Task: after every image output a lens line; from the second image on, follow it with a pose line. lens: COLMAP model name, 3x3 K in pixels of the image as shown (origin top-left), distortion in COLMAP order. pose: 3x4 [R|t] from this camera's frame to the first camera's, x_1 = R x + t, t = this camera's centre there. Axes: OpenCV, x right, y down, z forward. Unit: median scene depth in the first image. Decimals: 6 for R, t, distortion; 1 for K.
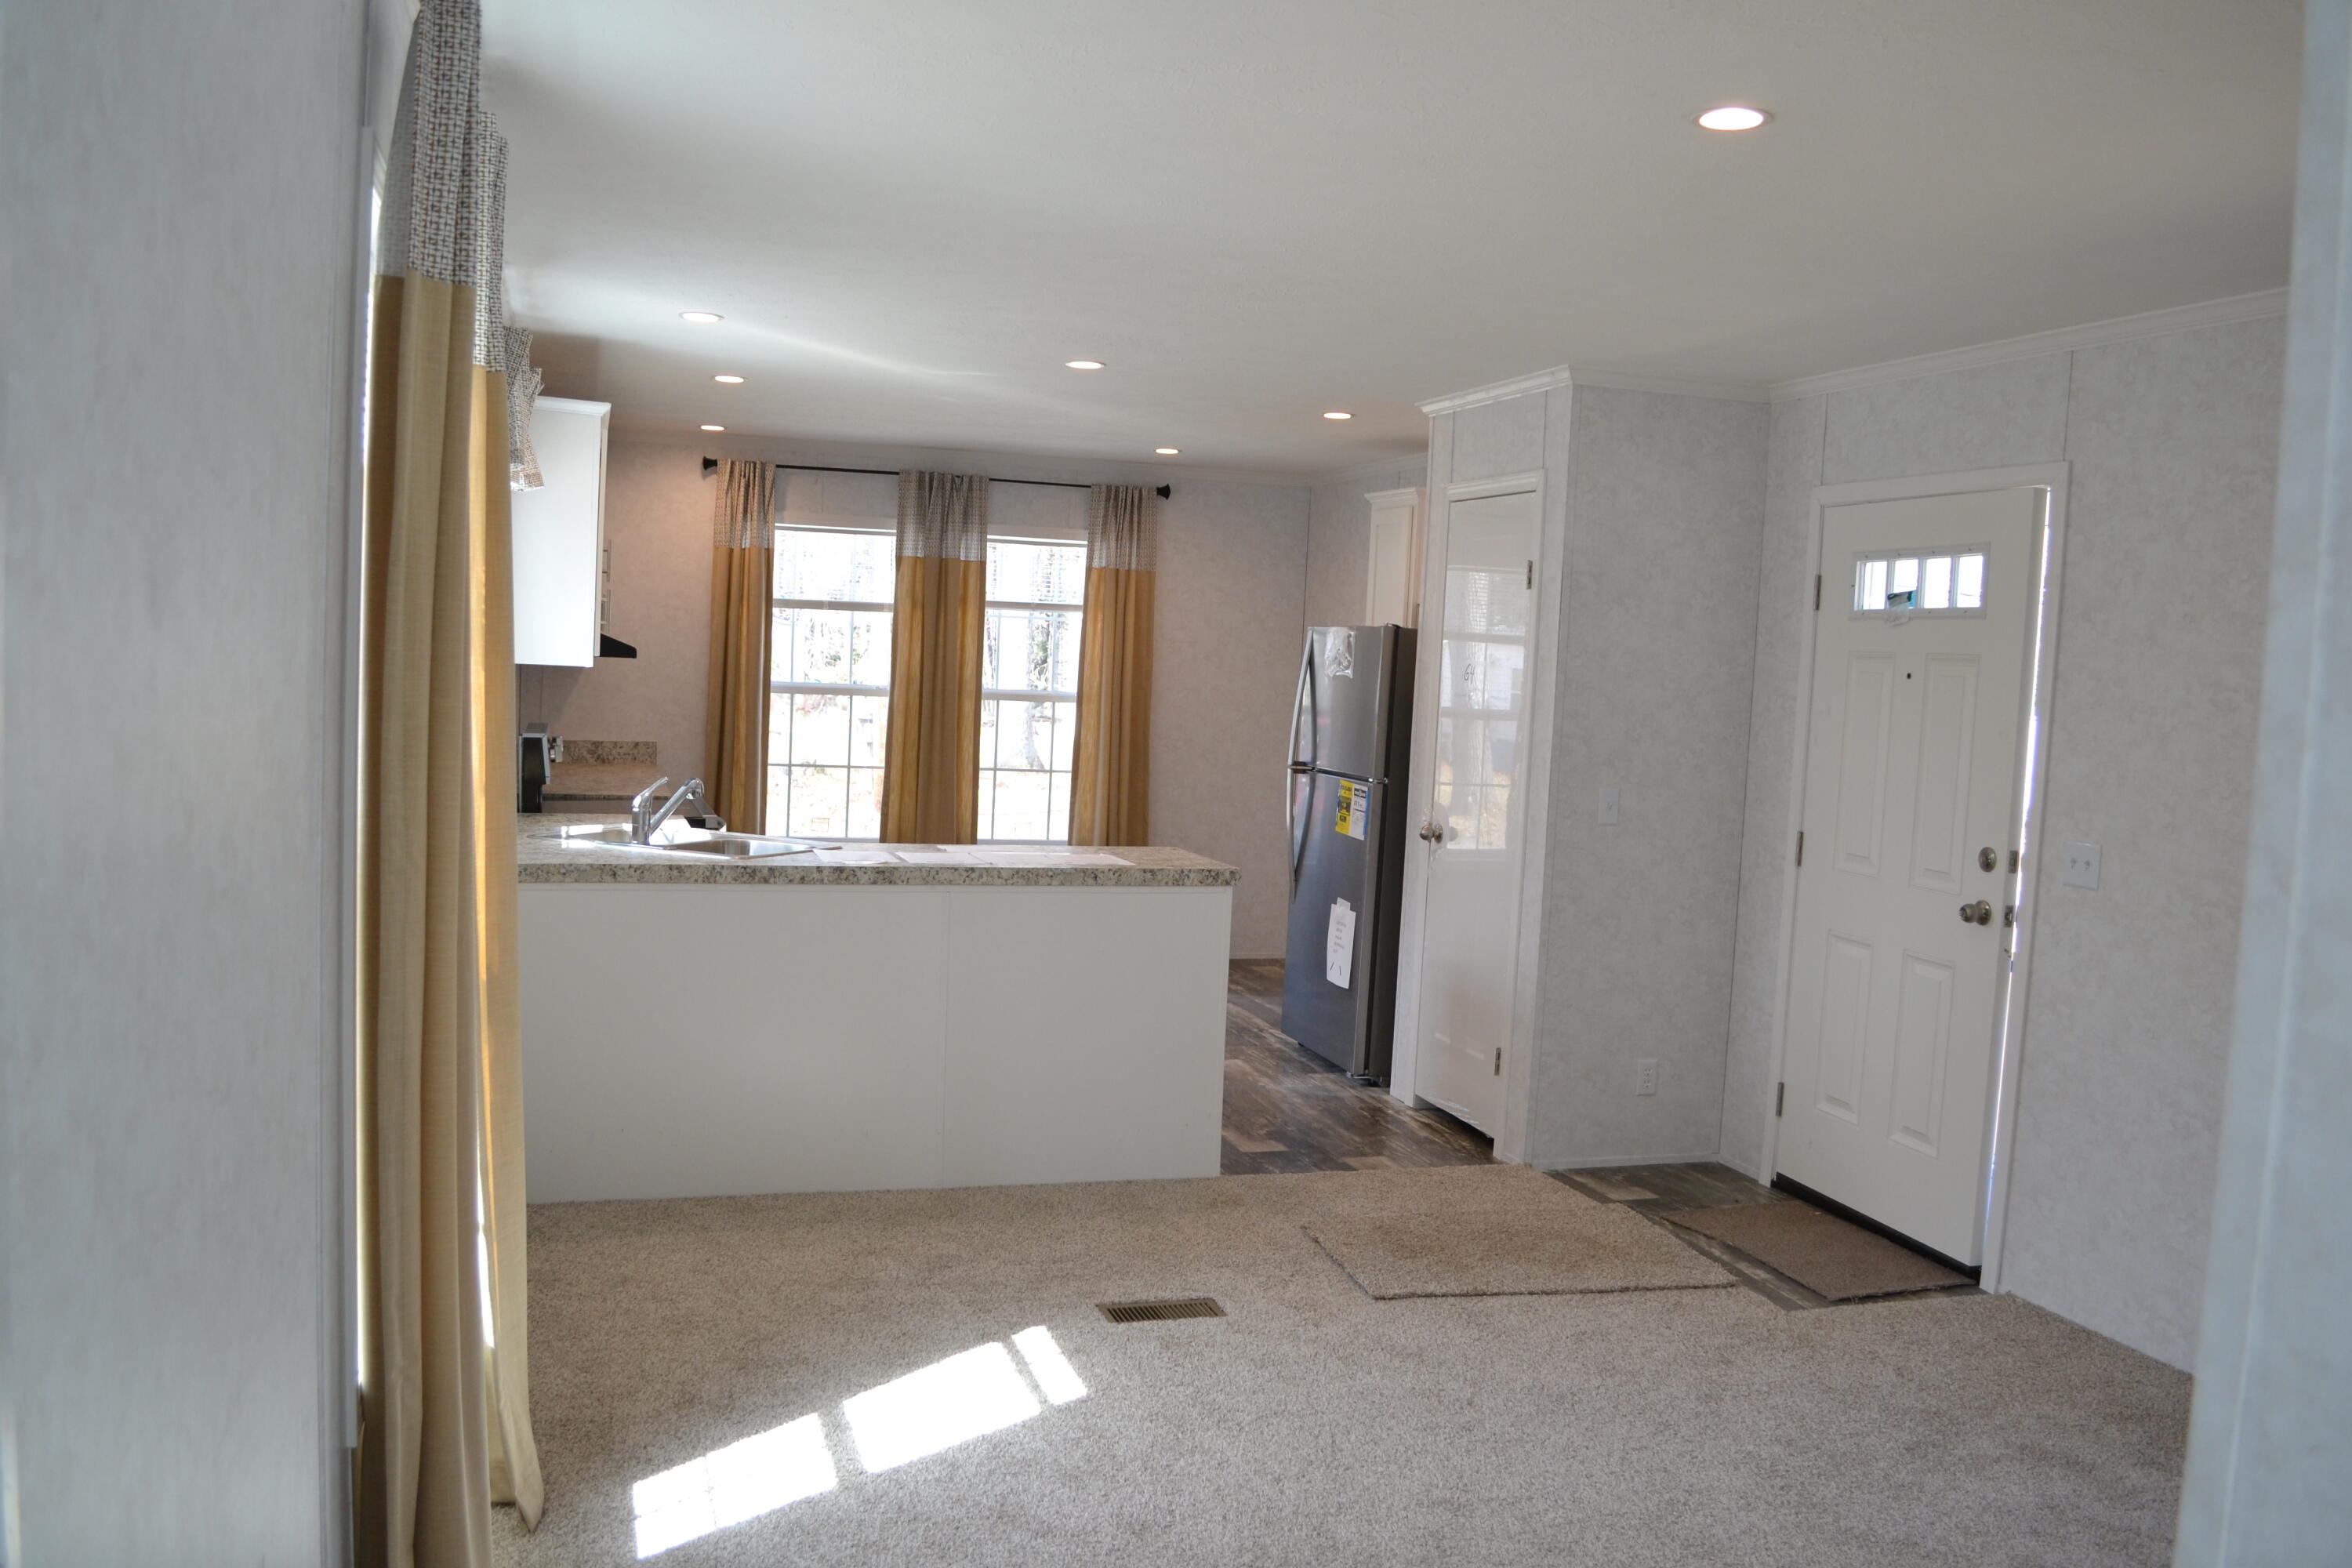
lens RADIAL K [[1888.3, 0, 1158.1], [0, 1888.3, 800.4], [0, 0, 1]] dist [-0.081166, 0.012208]
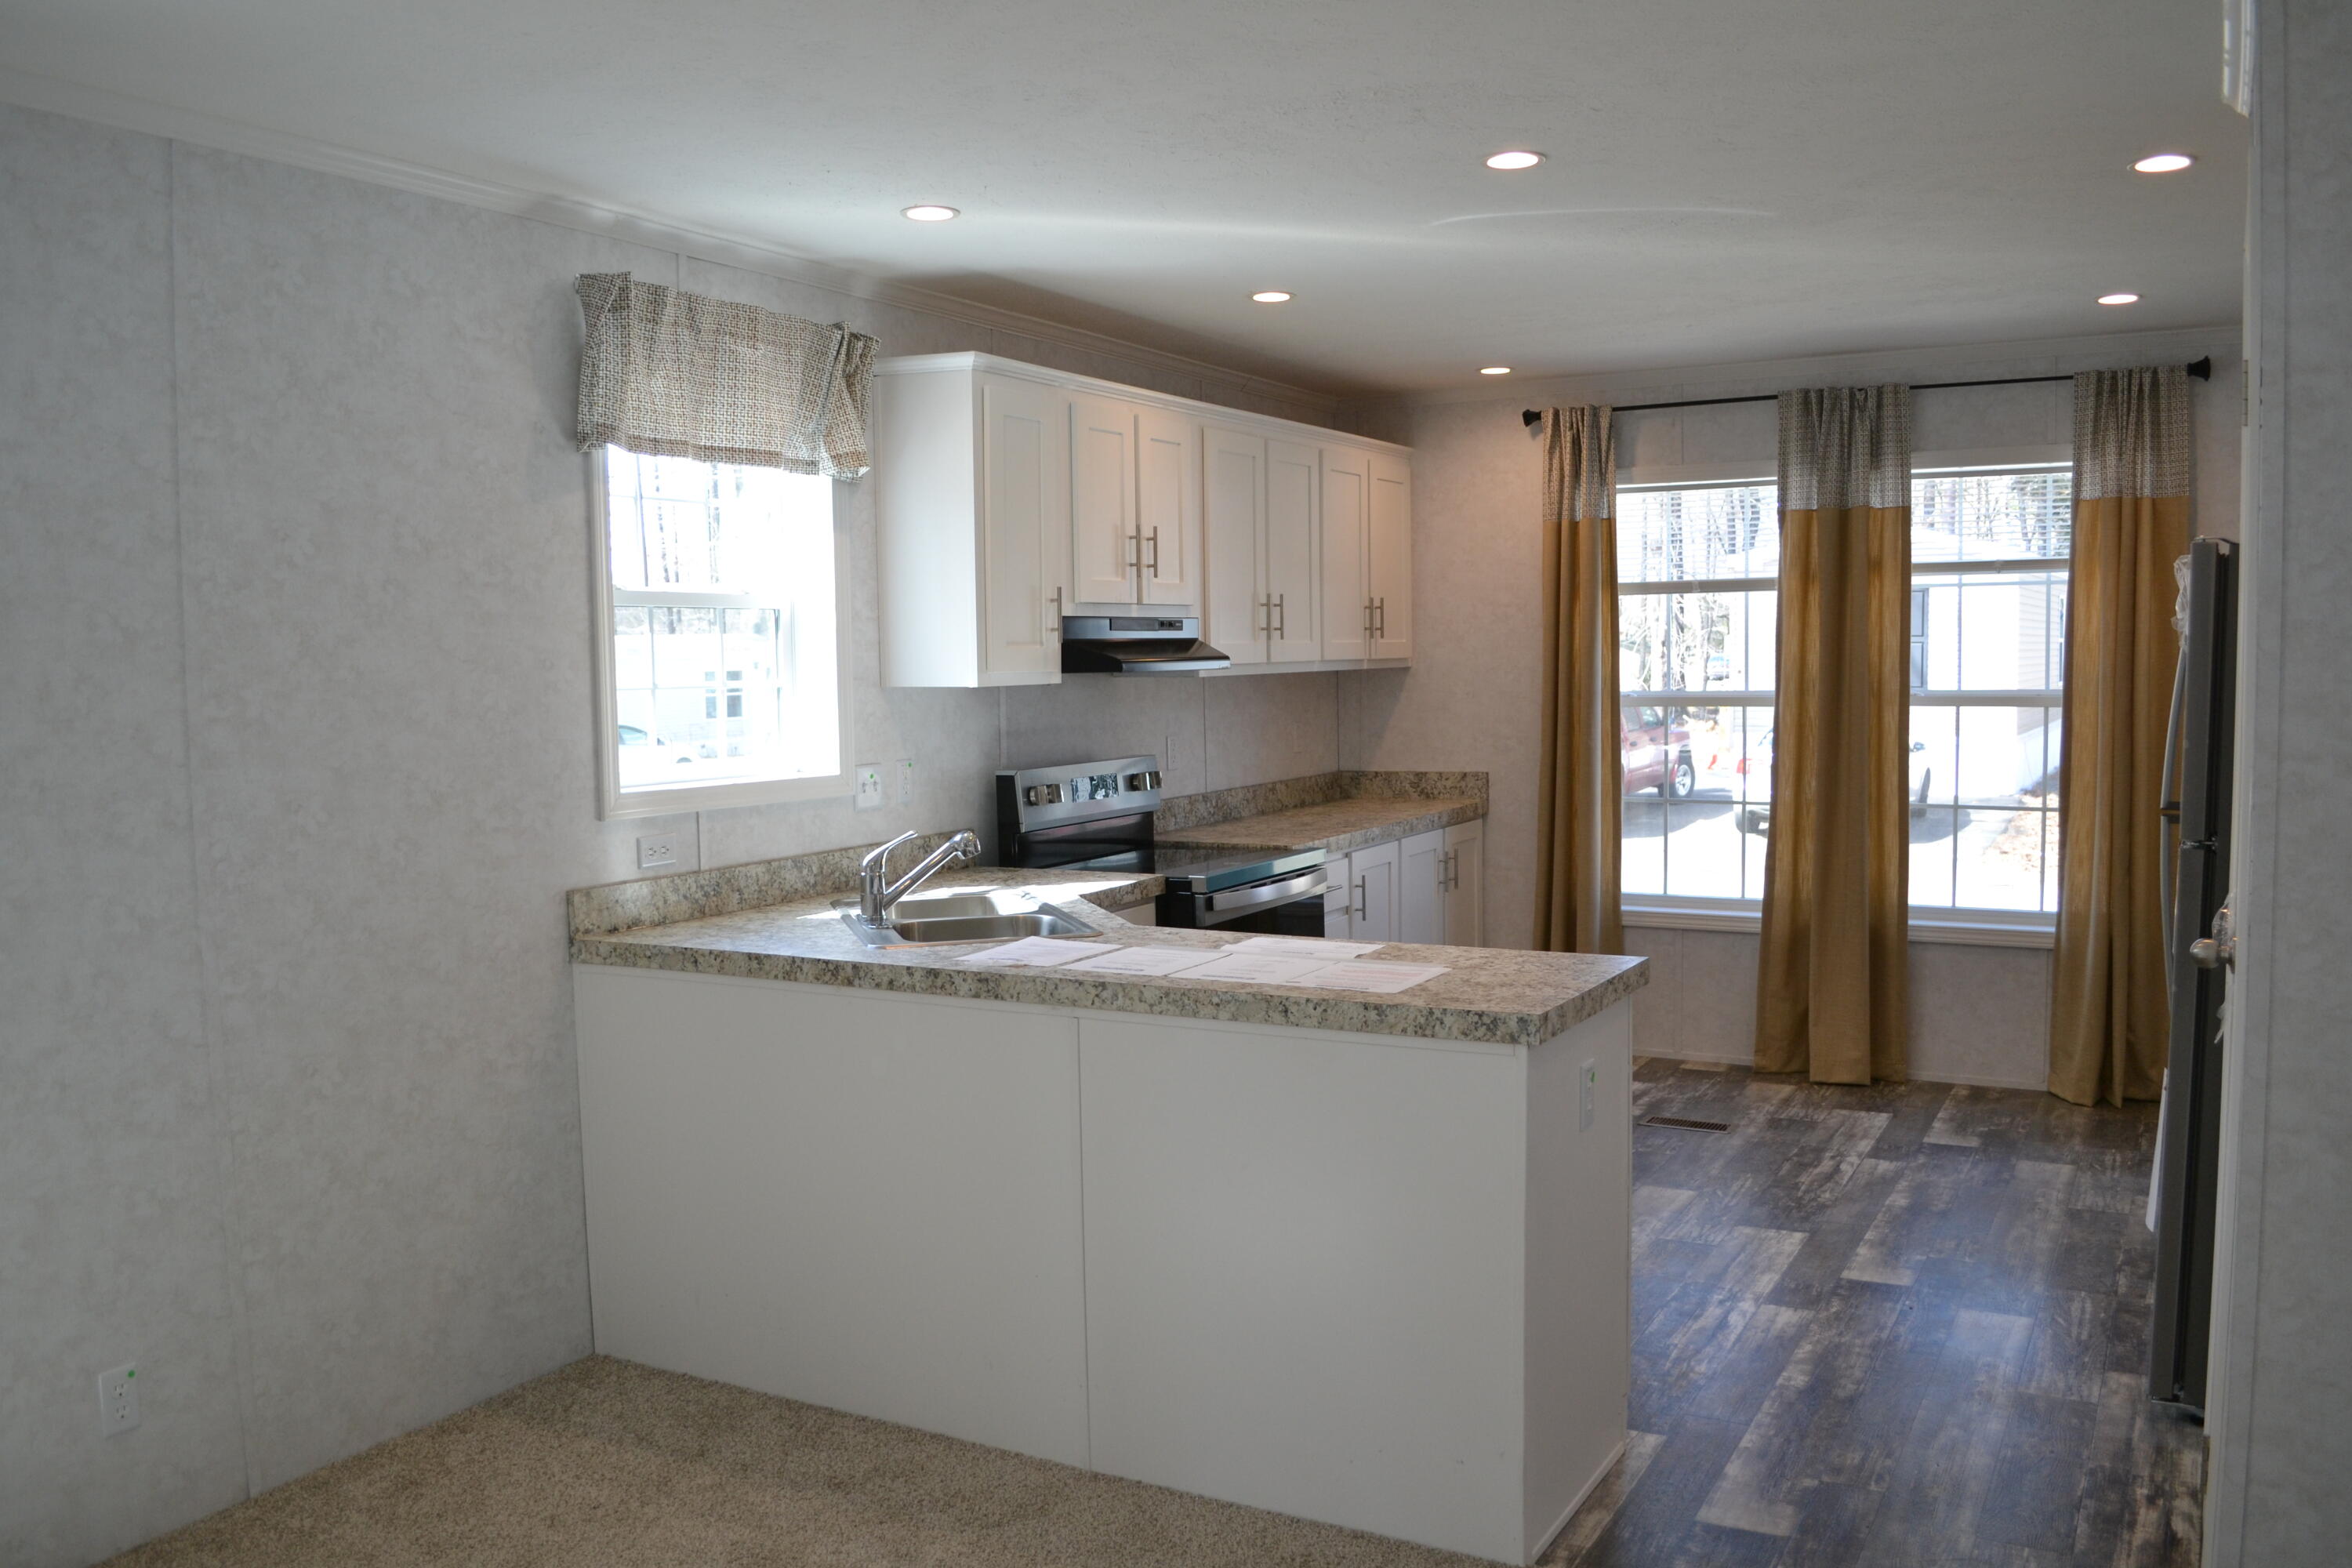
lens RADIAL K [[1888.3, 0, 1173.5], [0, 1888.3, 793.6], [0, 0, 1]] dist [-0.081166, 0.012208]
pose [[0.688554, -0.001388, -0.725184, 0.220403], [-0.008301, 0.999918, -0.009796, -0.012619], [0.725137, 0.012765, 0.688486, 0.338687]]
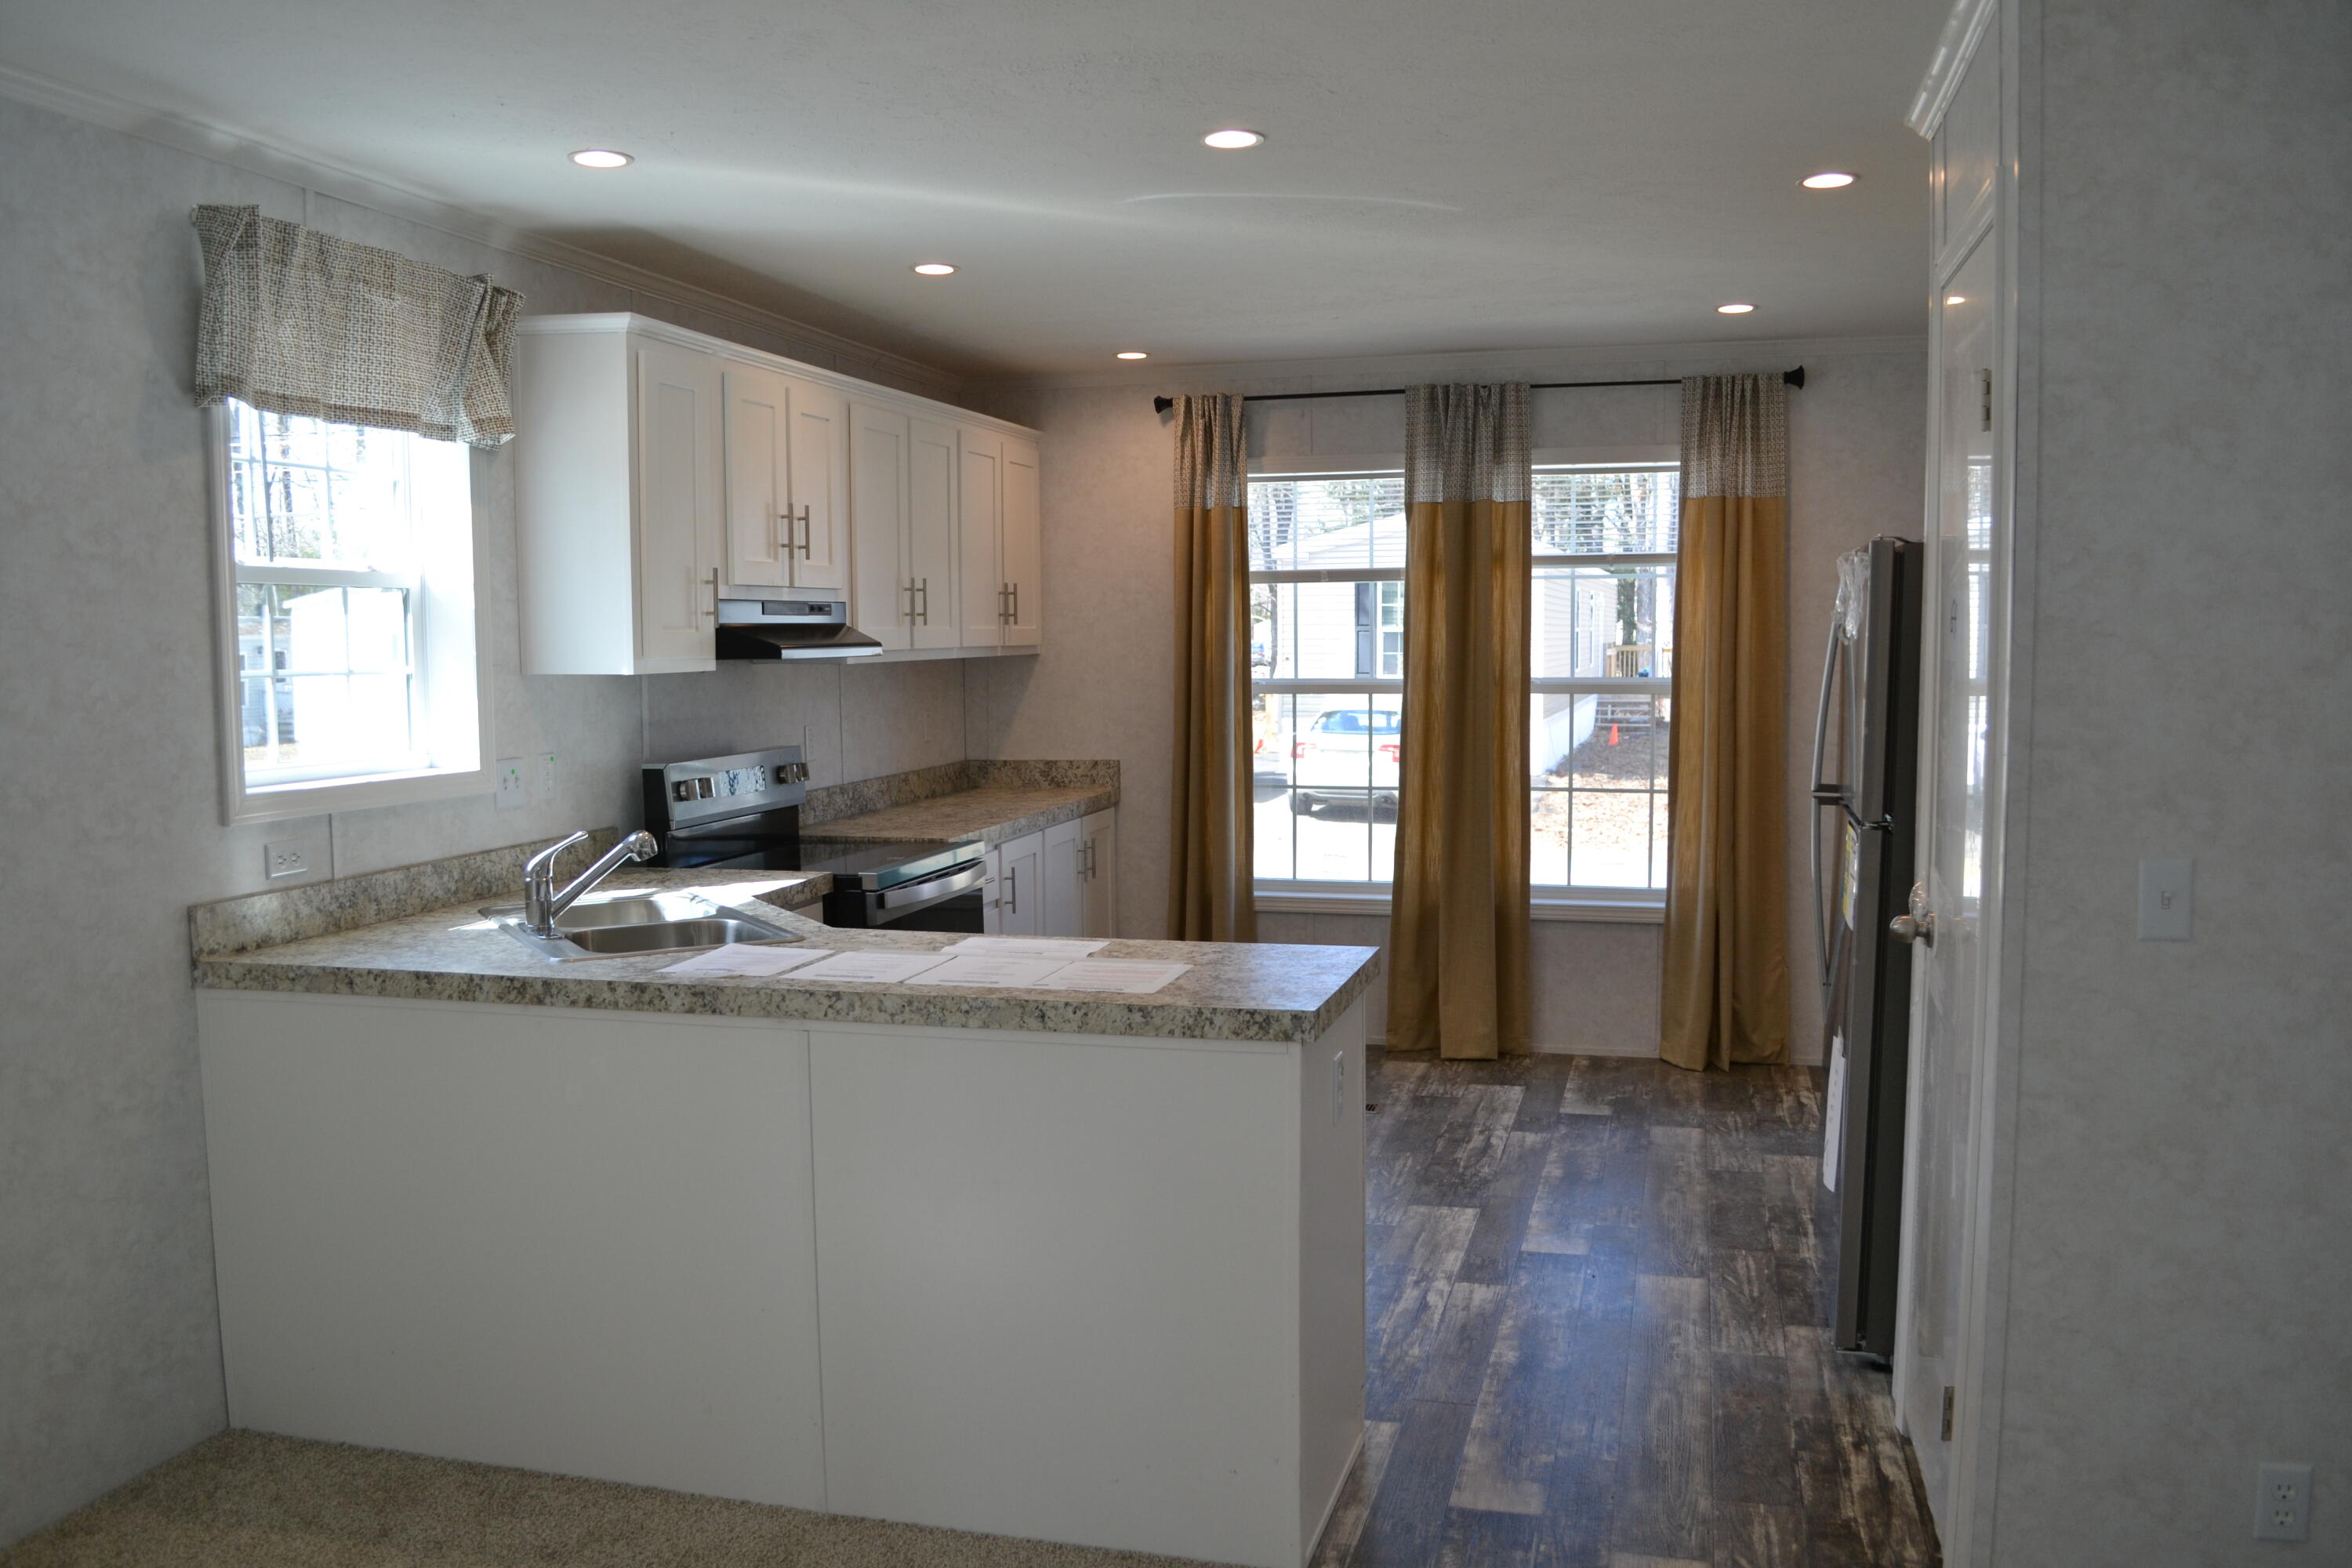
lens RADIAL K [[1888.3, 0, 1168.9], [0, 1888.3, 793.4], [0, 0, 1]] dist [-0.081166, 0.012208]
pose [[0.842708, -0.005689, -0.538340, 0.179383], [0.004887, 0.999984, -0.002916, -0.014215], [0.538348, -0.000173, 0.842723, 0.326194]]
